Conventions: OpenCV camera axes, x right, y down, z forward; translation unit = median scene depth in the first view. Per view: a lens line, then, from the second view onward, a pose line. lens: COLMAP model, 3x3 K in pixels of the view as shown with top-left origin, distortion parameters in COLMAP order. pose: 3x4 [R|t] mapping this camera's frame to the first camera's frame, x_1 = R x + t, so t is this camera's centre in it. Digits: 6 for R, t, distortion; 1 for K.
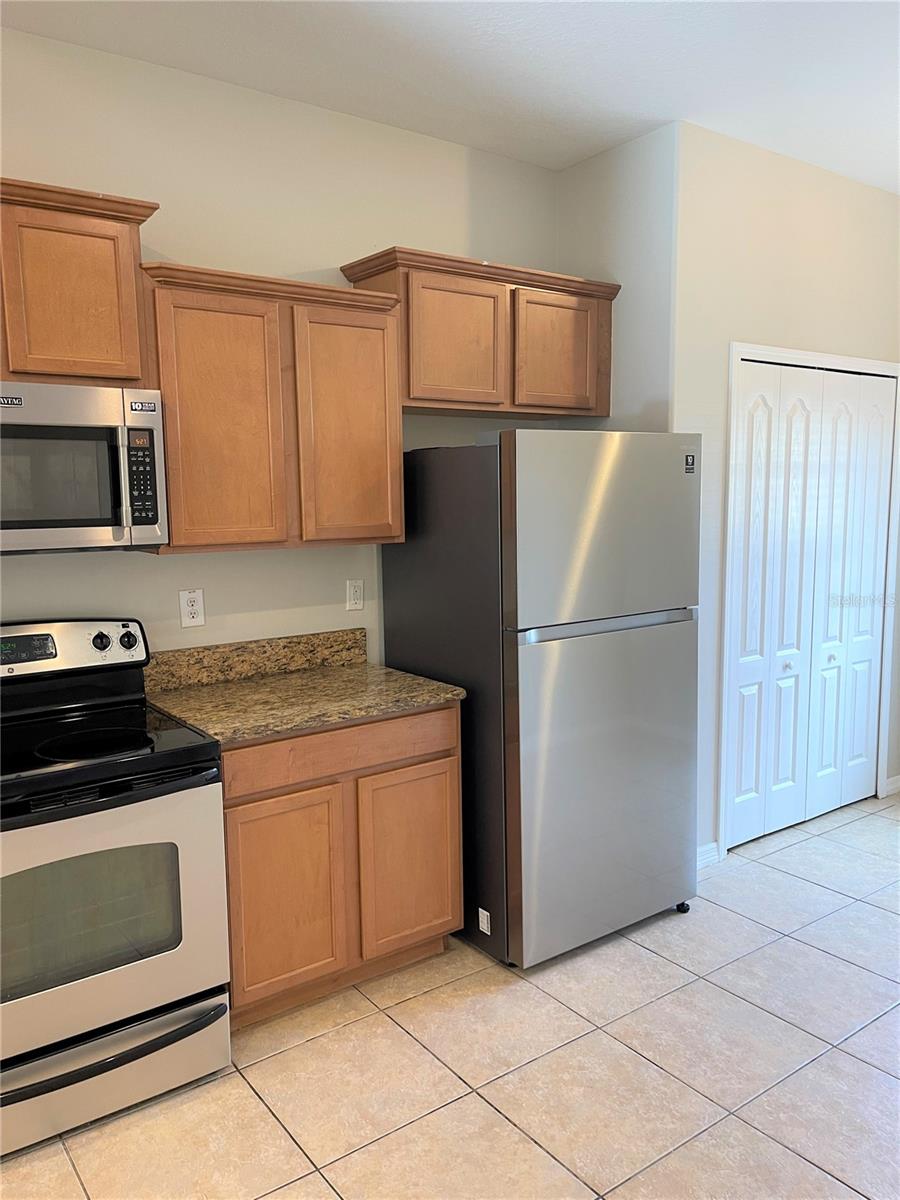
lens RADIAL K [[901.1, 0, 443.5], [0, 901.1, 600.4], [0, 0, 1]] dist [0.072527, -0.094672]
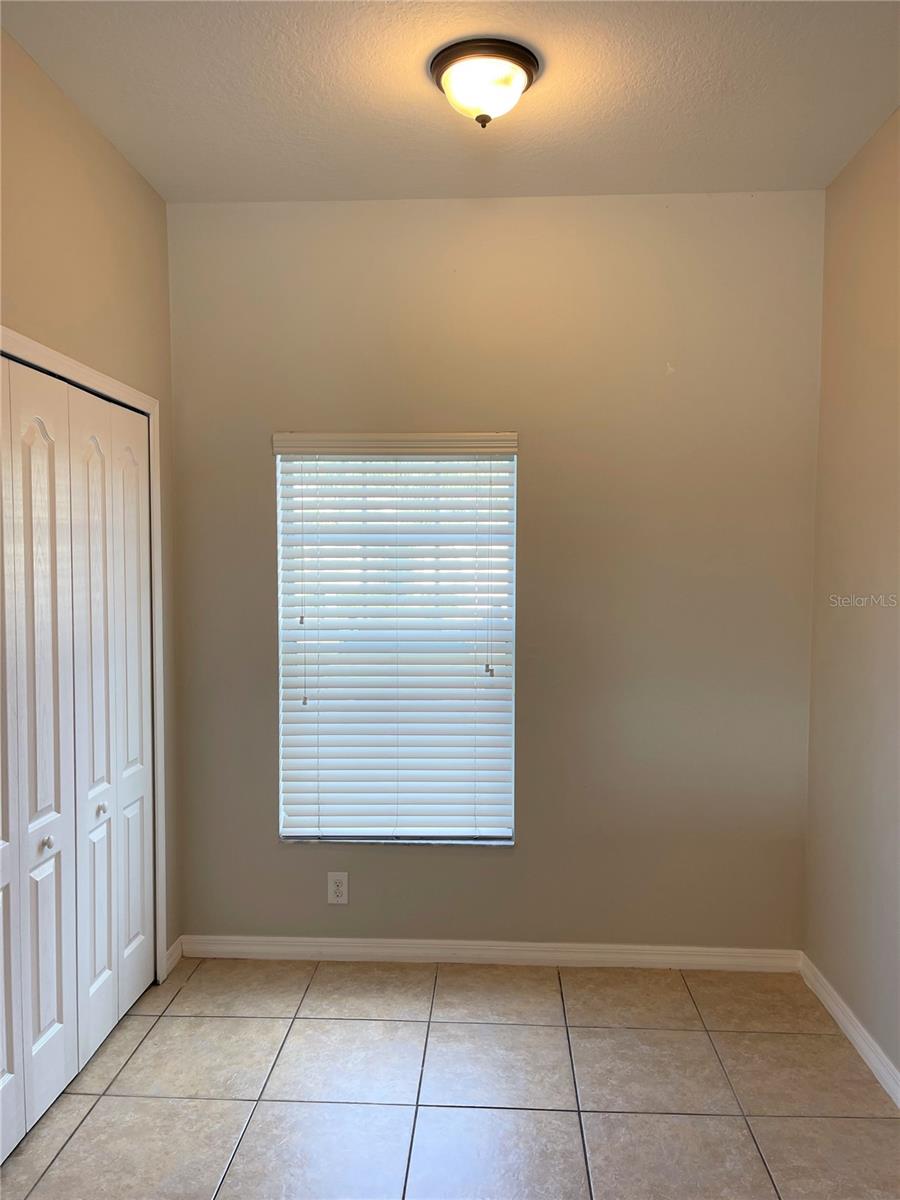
lens RADIAL K [[901.1, 0, 458.2], [0, 901.1, 596.4], [0, 0, 1]] dist [0.072527, -0.094672]
pose [[0.615735, -0.023028, 0.787617, 0.063210], [0.083731, 0.995825, -0.036342, -0.049348], [-0.783492, 0.088326, 0.615092, 0.373587]]
